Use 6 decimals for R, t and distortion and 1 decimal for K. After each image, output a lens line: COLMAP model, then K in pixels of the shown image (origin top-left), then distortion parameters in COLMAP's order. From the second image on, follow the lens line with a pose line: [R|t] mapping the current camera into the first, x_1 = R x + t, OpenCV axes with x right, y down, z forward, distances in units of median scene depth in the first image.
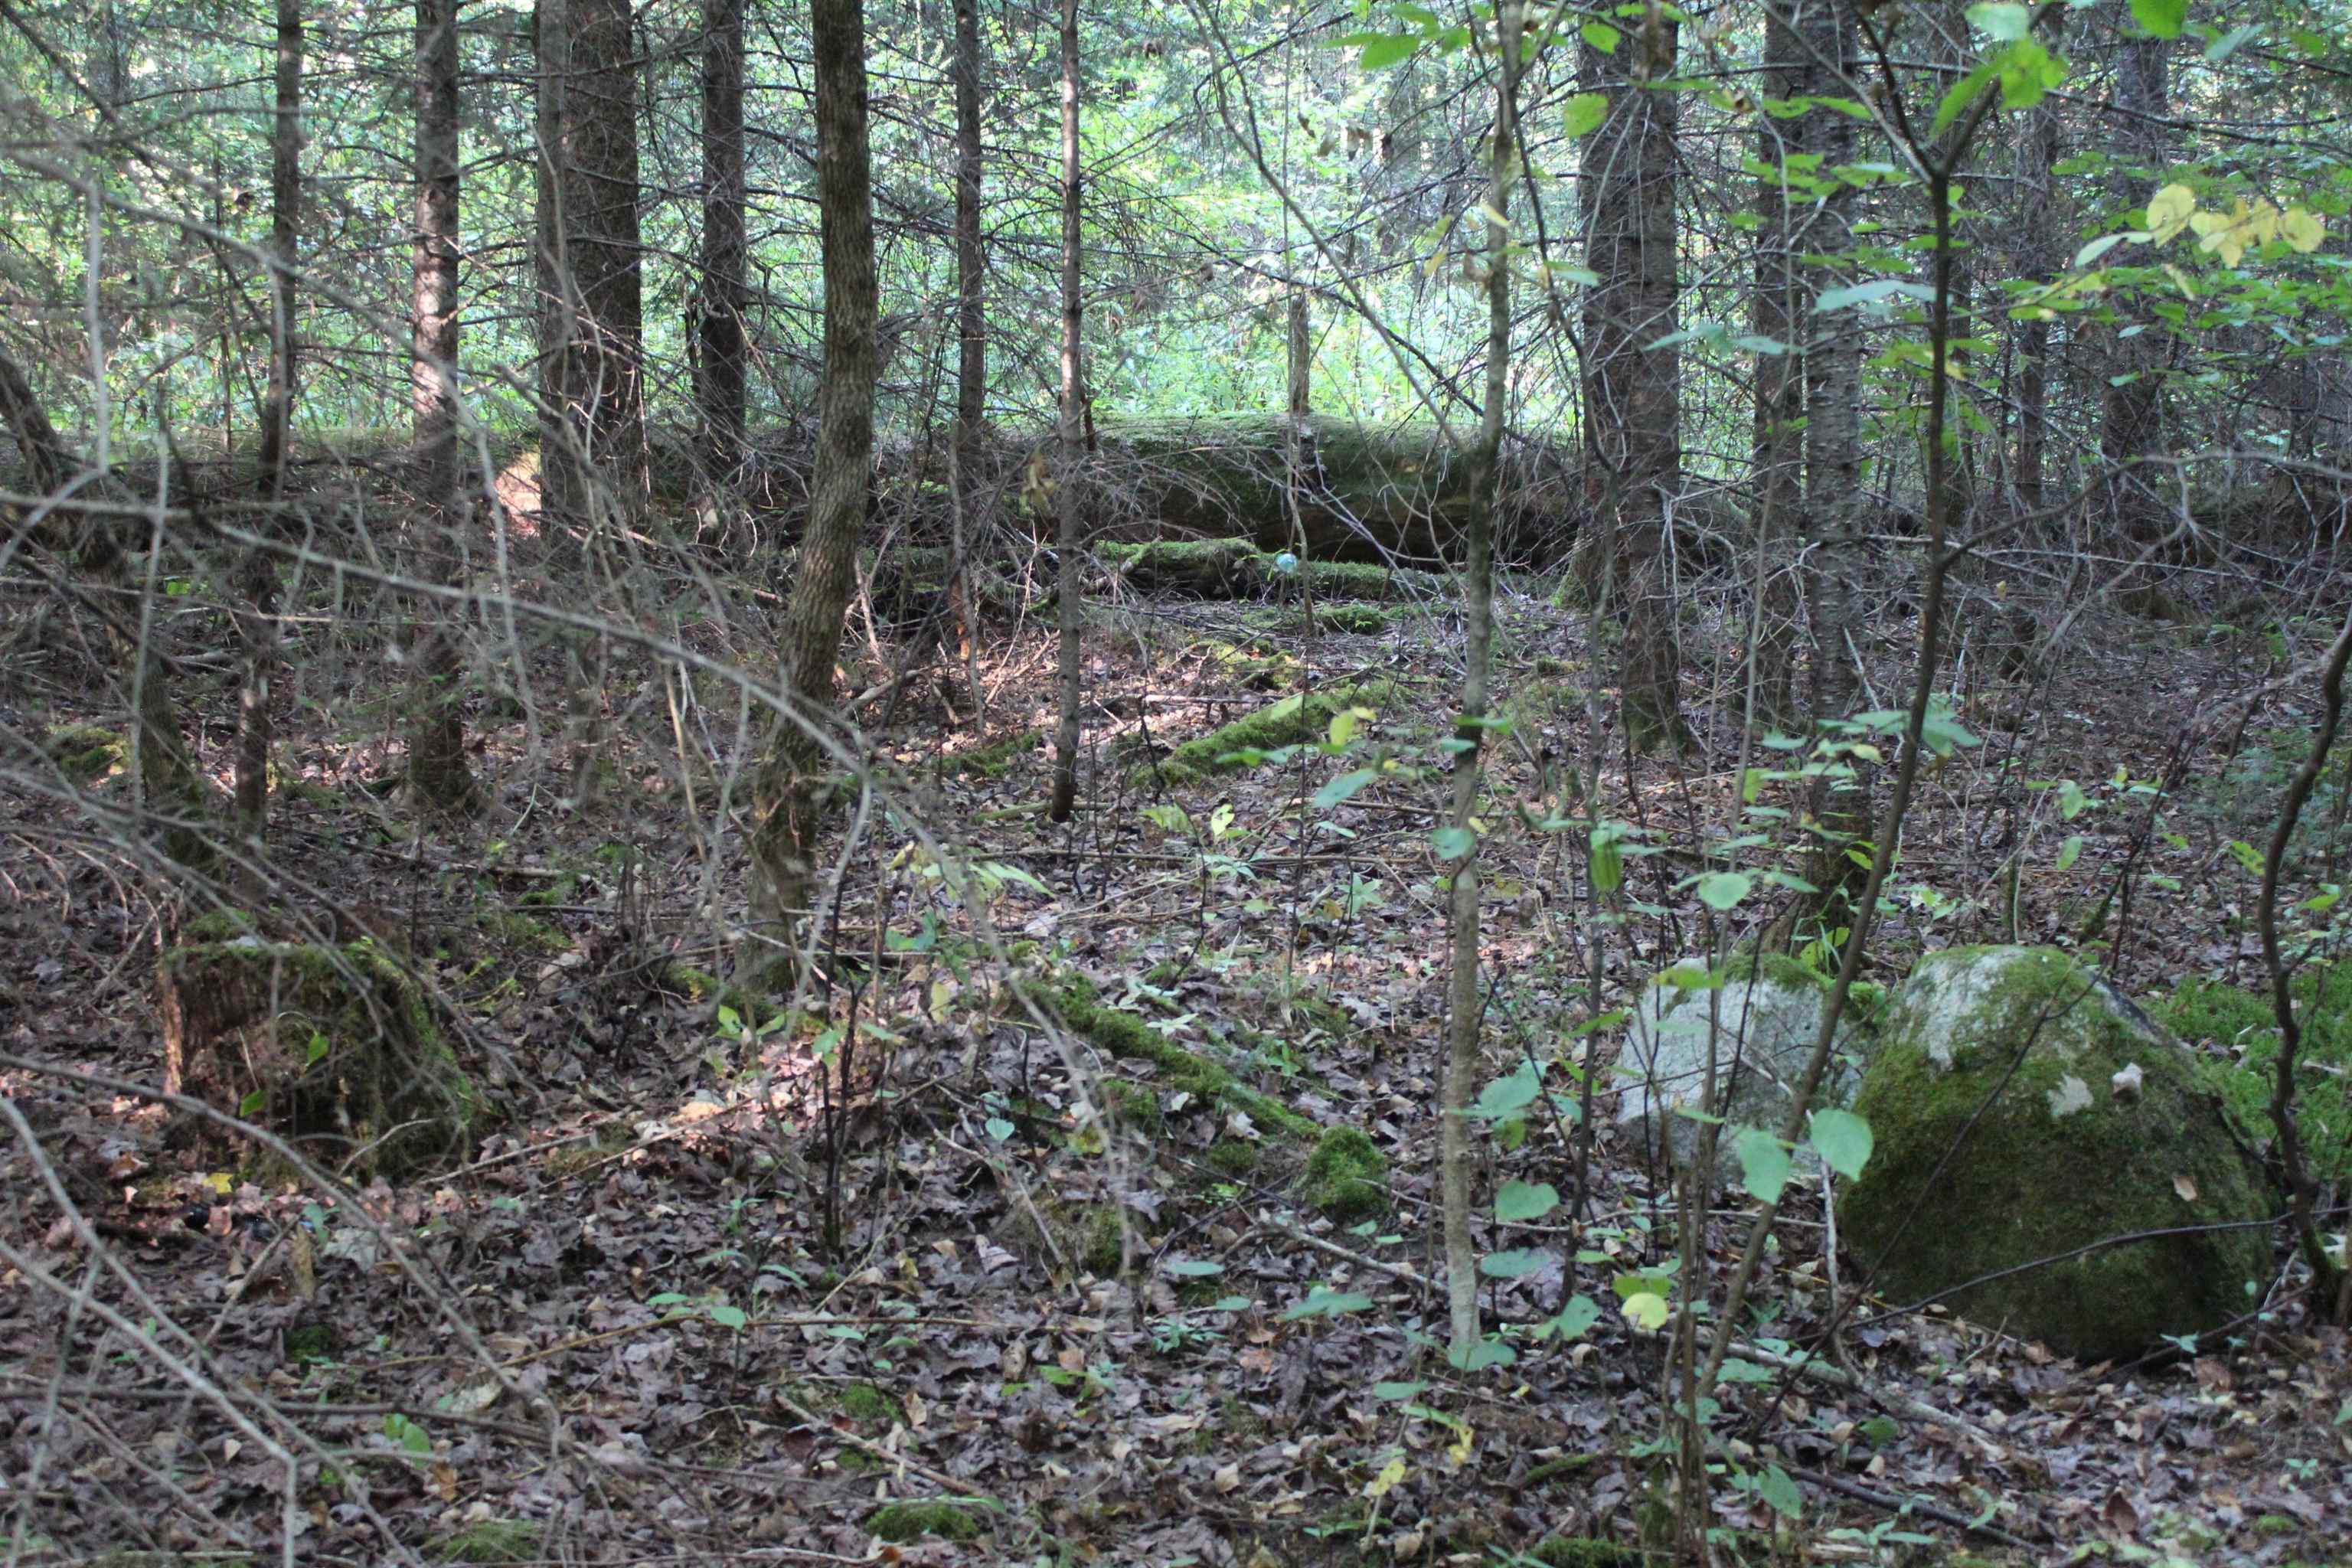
lens RADIAL K [[3008.4, 0, 1176.0], [0, 3008.4, 784.0], [0, 0, 1]] dist [-0.083502, 0.175382]
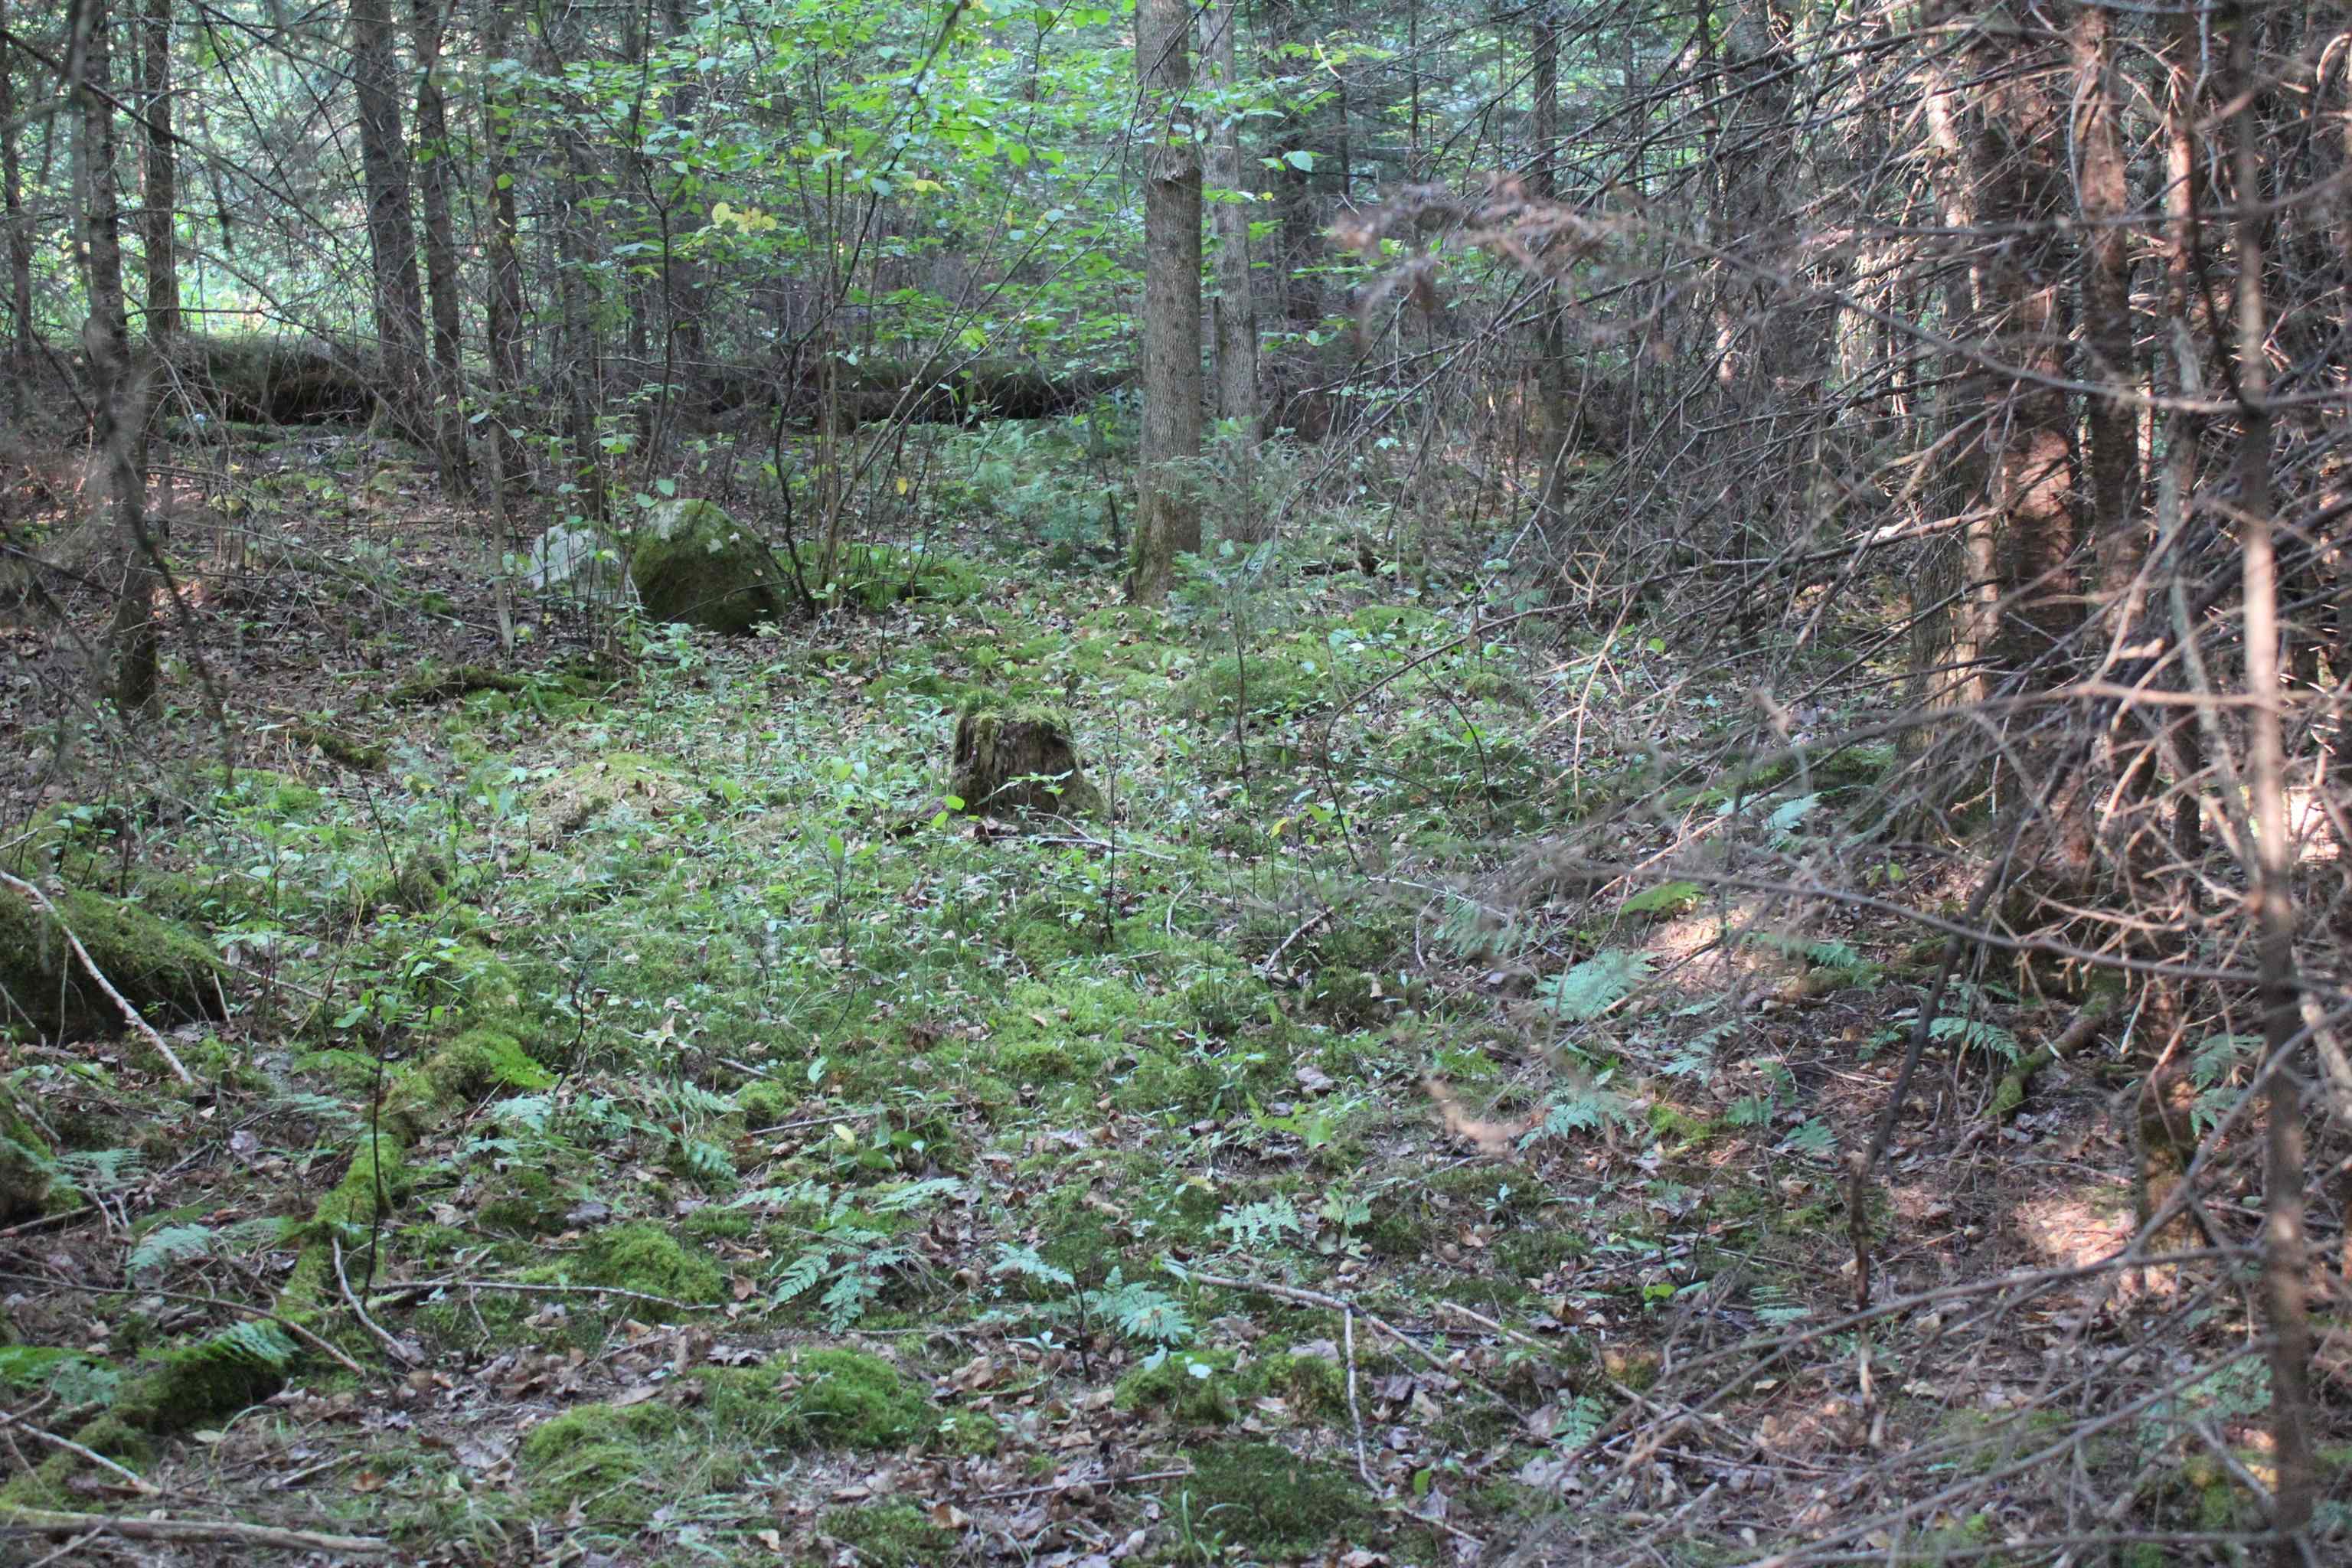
lens RADIAL K [[3008.4, 0, 1176.0], [0, 3008.4, 784.0], [0, 0, 1]] dist [-0.083502, 0.175382]
pose [[0.887684, -0.091193, 0.451332, -0.550993], [0.084342, 0.995811, 0.035322, 0.249499], [-0.452662, 0.006711, 0.891657, -1.539739]]
